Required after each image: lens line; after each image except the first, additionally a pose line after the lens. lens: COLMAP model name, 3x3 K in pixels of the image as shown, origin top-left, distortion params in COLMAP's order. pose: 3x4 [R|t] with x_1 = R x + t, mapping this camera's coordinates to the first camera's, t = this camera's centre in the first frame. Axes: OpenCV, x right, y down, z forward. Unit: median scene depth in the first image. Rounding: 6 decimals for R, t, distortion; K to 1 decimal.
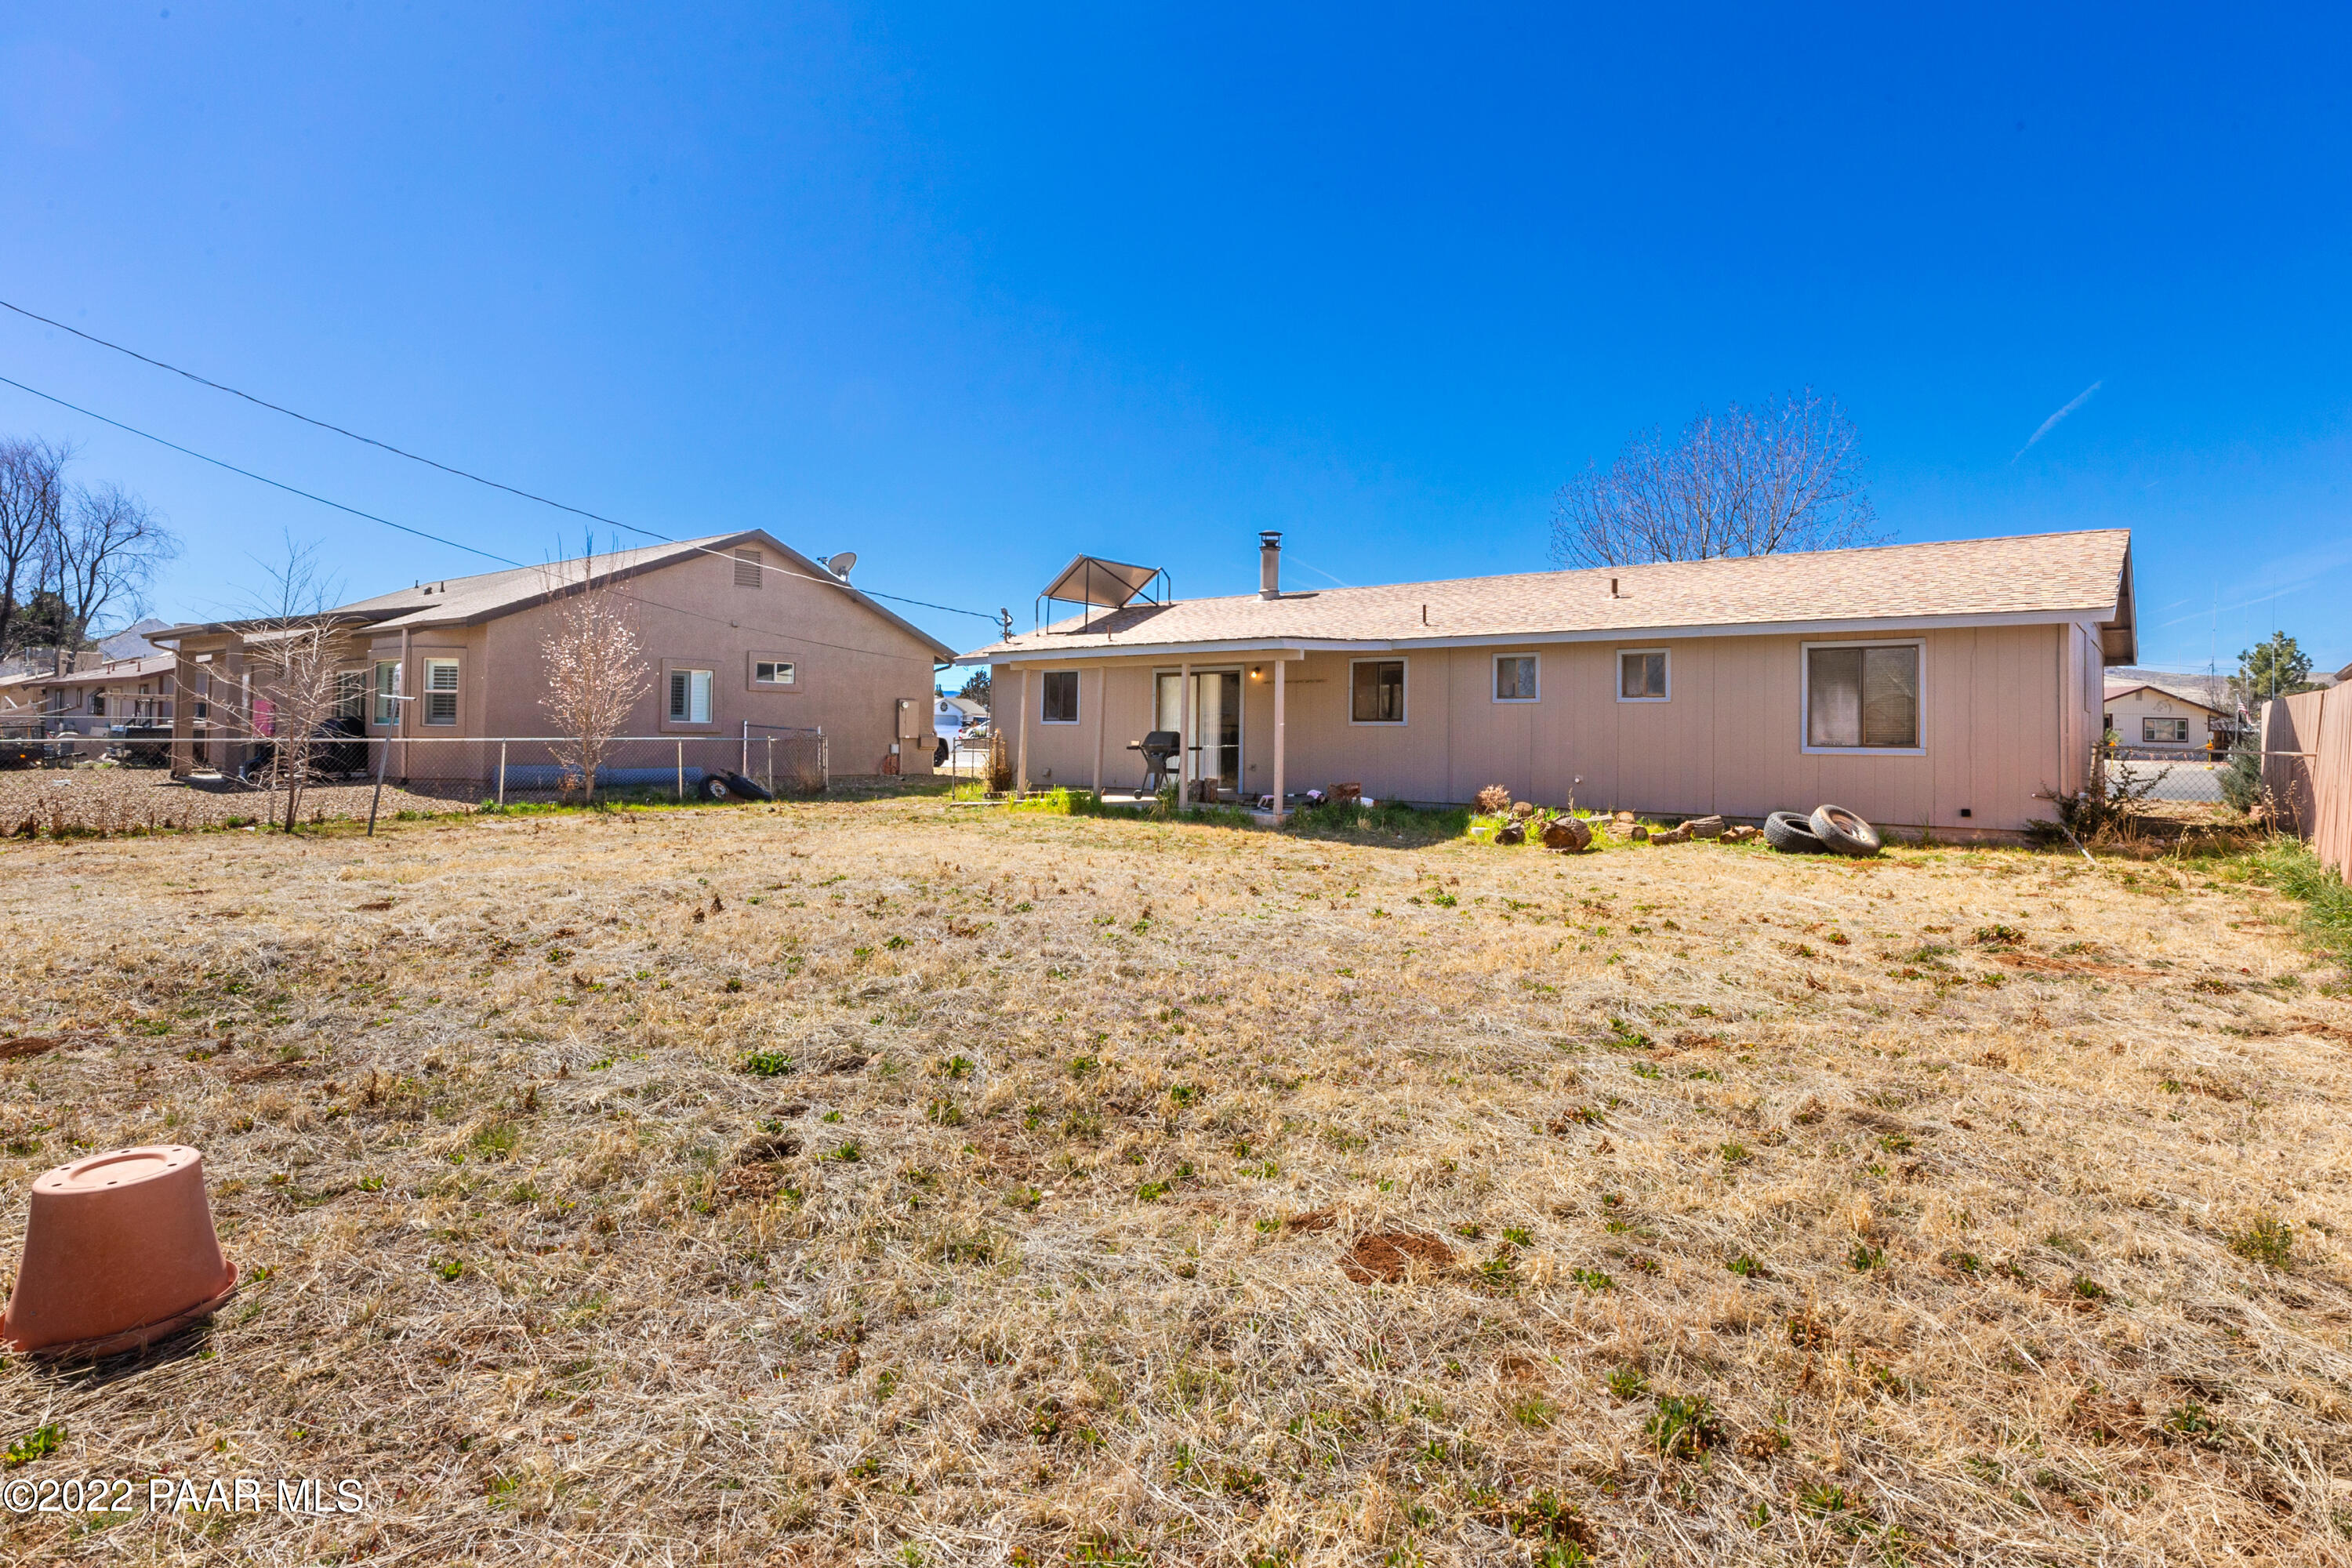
lens RADIAL K [[1150.9, 0, 1176.0], [0, 1150.9, 784.0], [0, 0, 1]] dist [-0.001402, -0.000113]
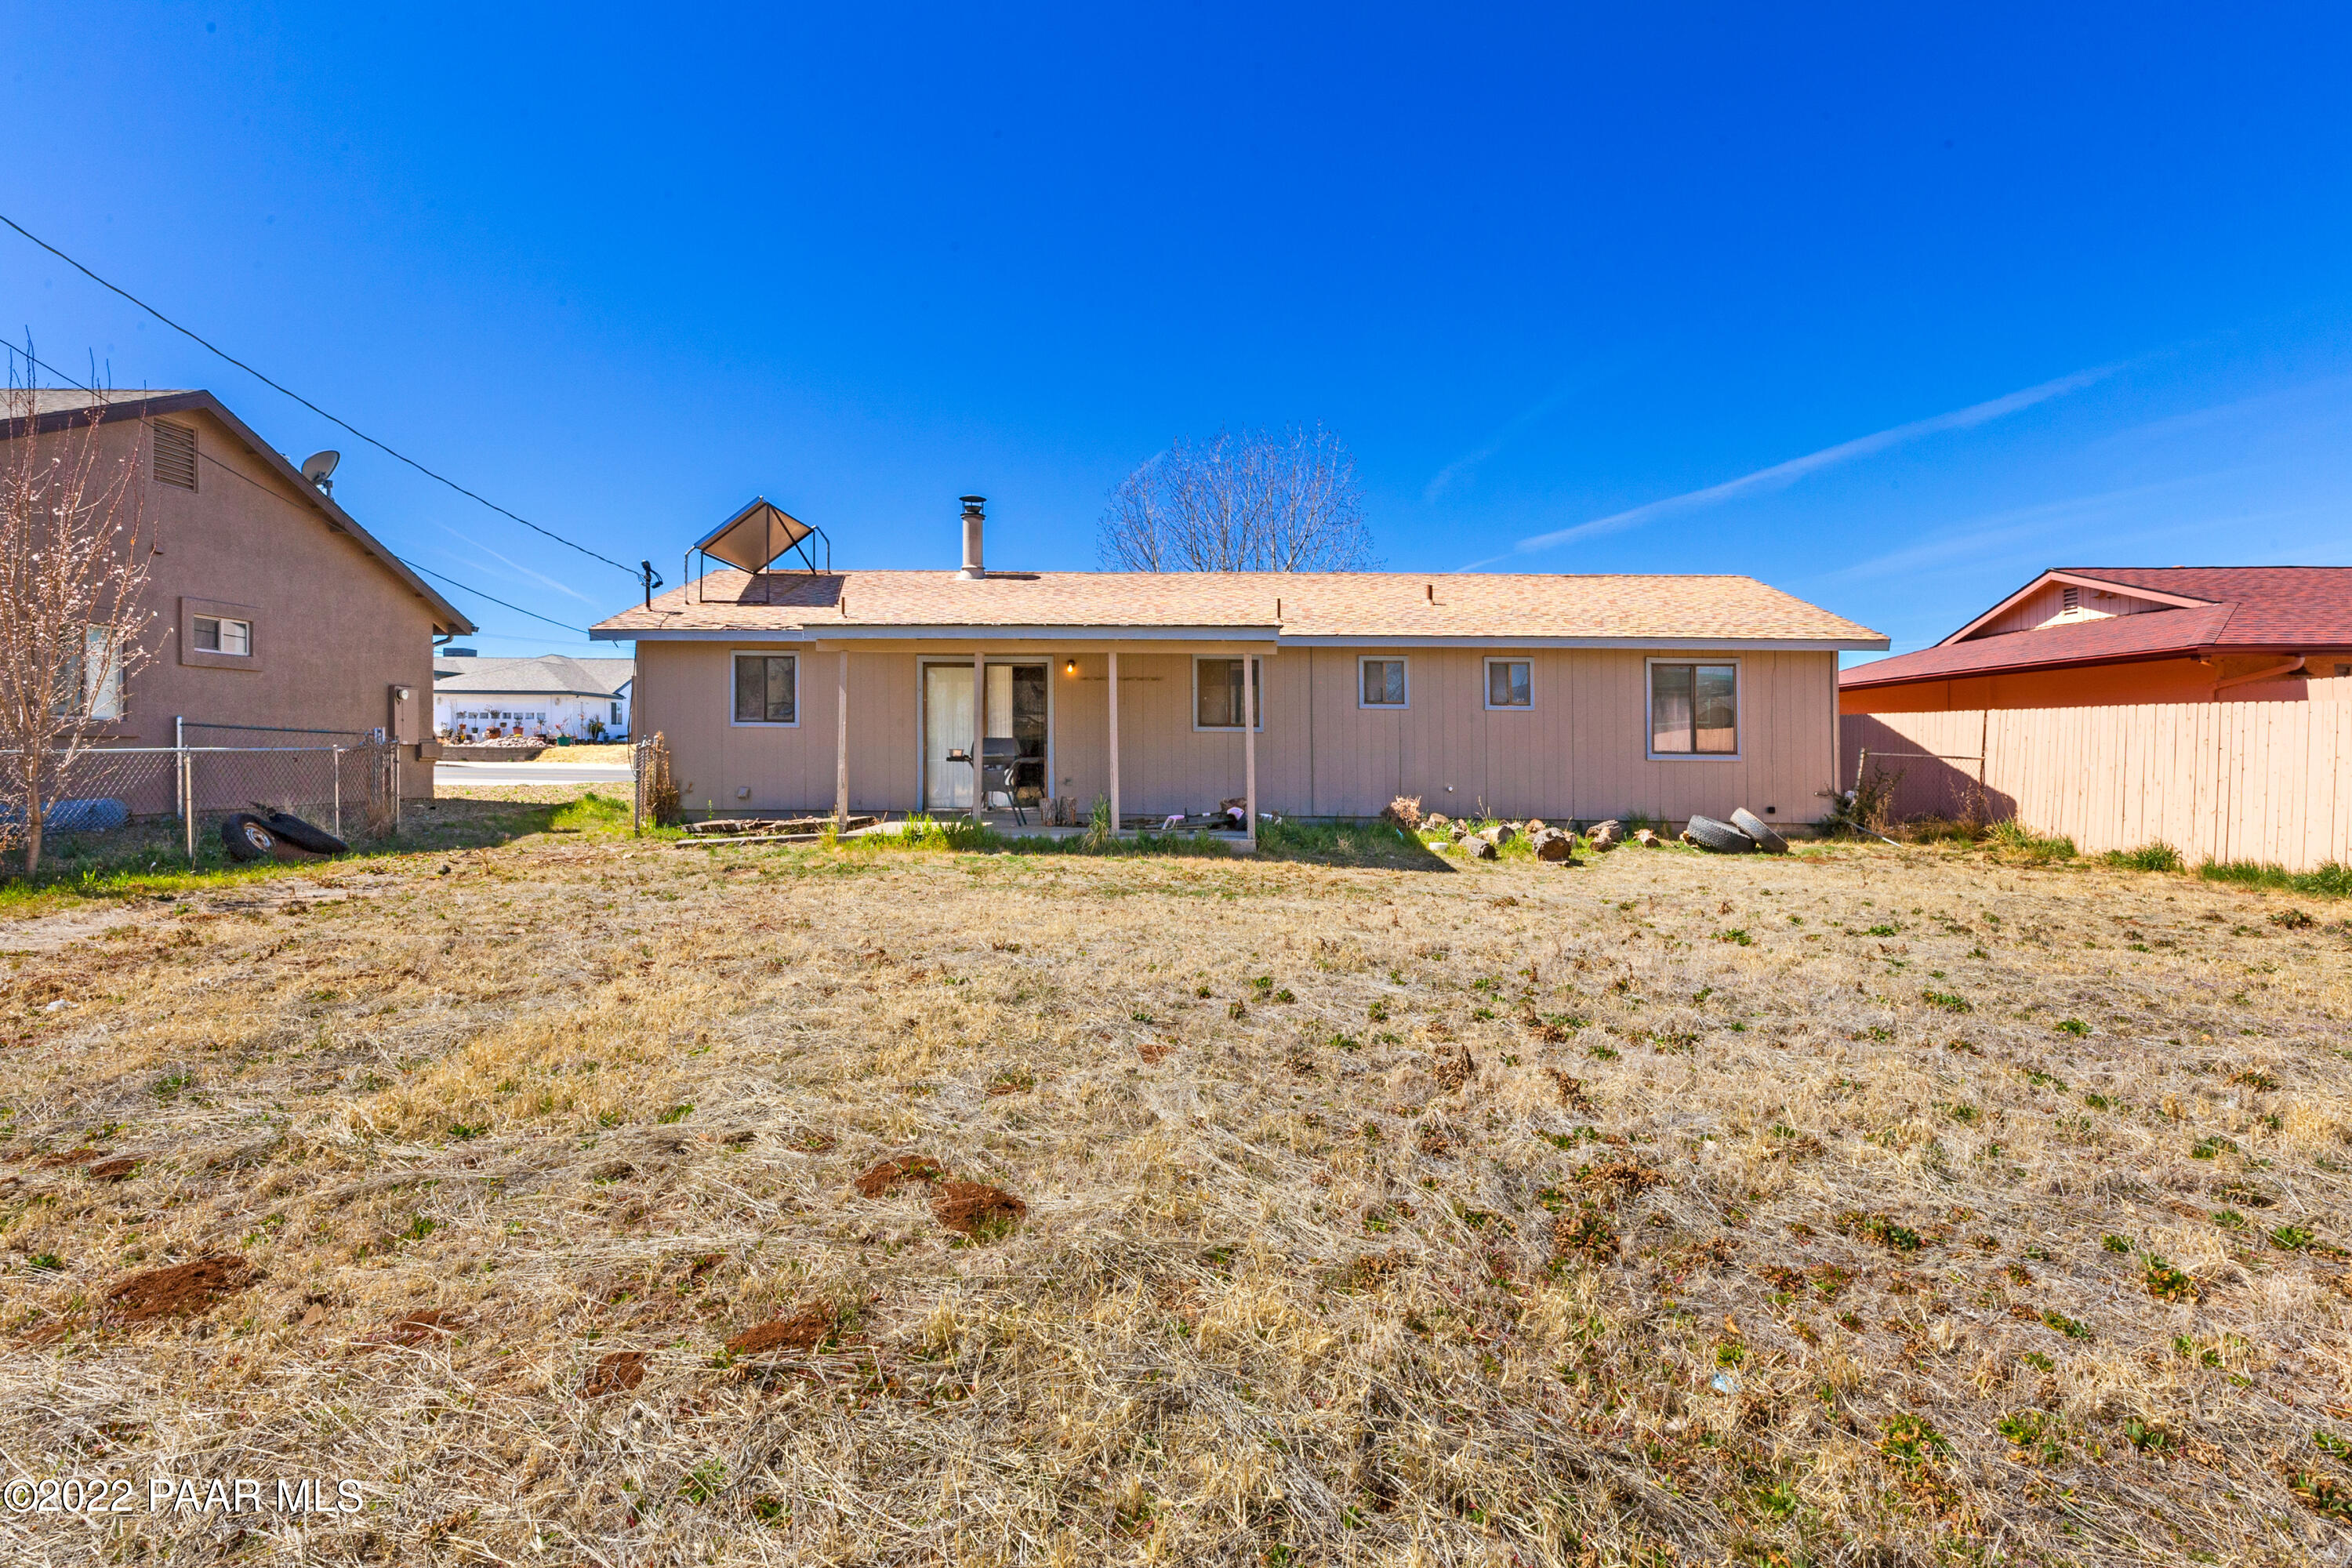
lens RADIAL K [[1188.8, 0, 1176.0], [0, 1188.8, 784.0], [0, 0, 1]] dist [0.000934, -0.000087]
pose [[0.822104, -0.021188, 0.568944, -0.359078], [0.022259, 0.999739, 0.005068, -0.015183], [-0.568903, 0.008497, 0.822361, 0.258986]]
